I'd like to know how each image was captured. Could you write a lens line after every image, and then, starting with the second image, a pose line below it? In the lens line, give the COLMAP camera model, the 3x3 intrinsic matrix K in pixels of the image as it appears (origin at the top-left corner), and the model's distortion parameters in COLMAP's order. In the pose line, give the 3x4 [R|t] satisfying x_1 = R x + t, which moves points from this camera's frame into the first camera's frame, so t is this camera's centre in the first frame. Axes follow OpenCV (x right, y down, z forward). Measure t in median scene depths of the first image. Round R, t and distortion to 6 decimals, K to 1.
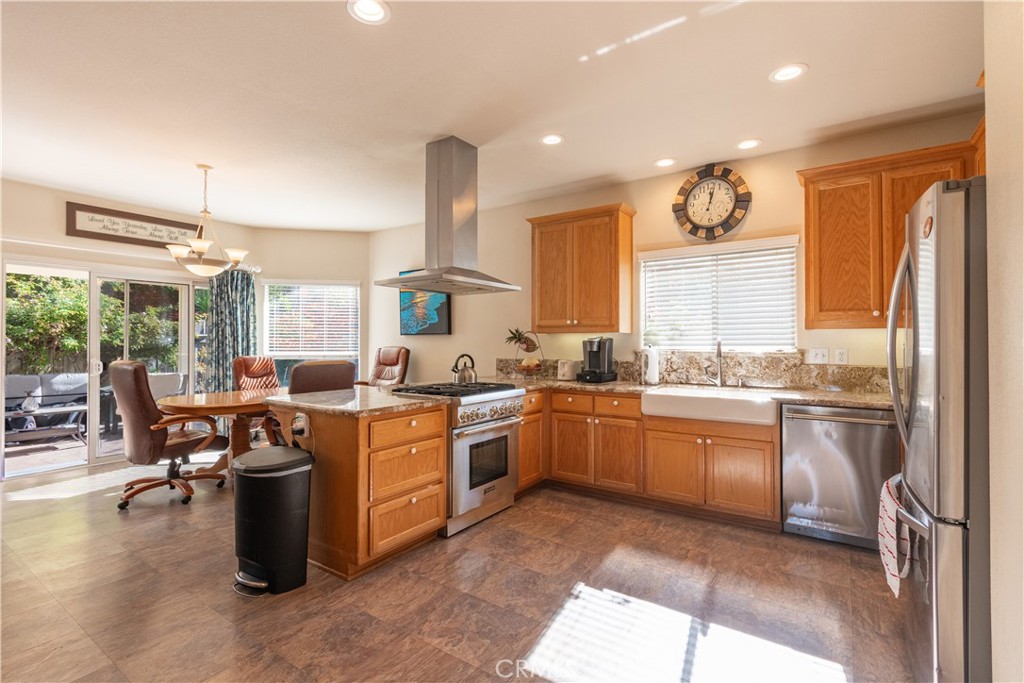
lens RADIAL K [[445.0, 0, 528.7], [0, 445.0, 334.9], [0, 0, 1]] dist [0.000856, 0.000241]
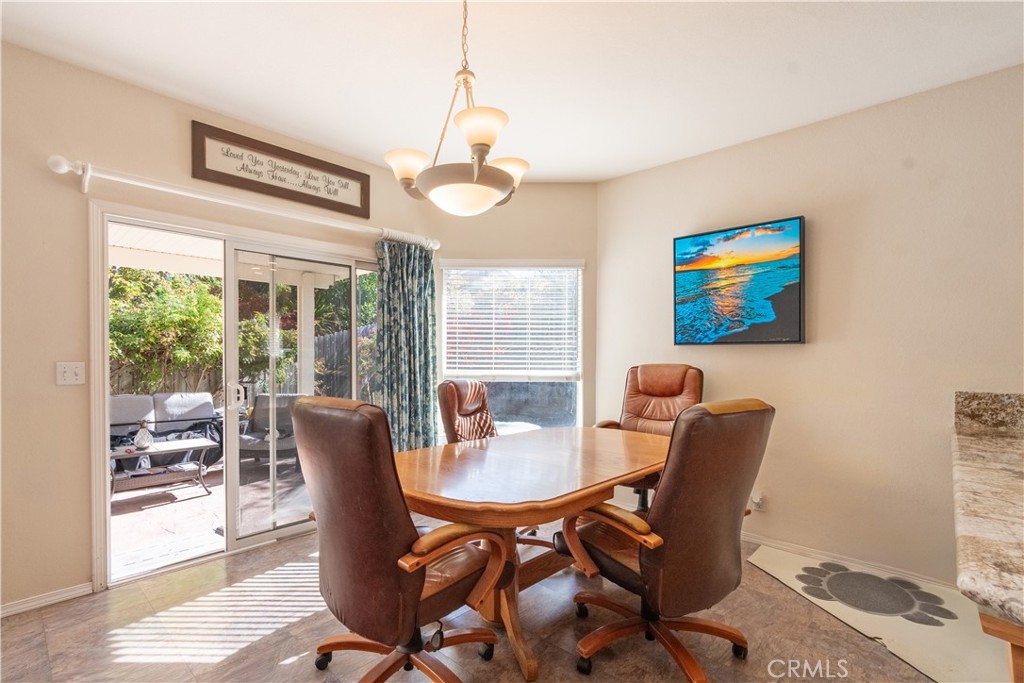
lens RADIAL K [[461.4, 0, 509.2], [0, 461.4, 356.7], [0, 0, 1]] dist [-0.000071, 0.000055]
pose [[0.986329, 0.005537, -0.164694, -0.402377], [-0.002230, 0.999792, 0.020260, 0.004109], [0.164772, -0.019616, 0.986137, 0.354856]]
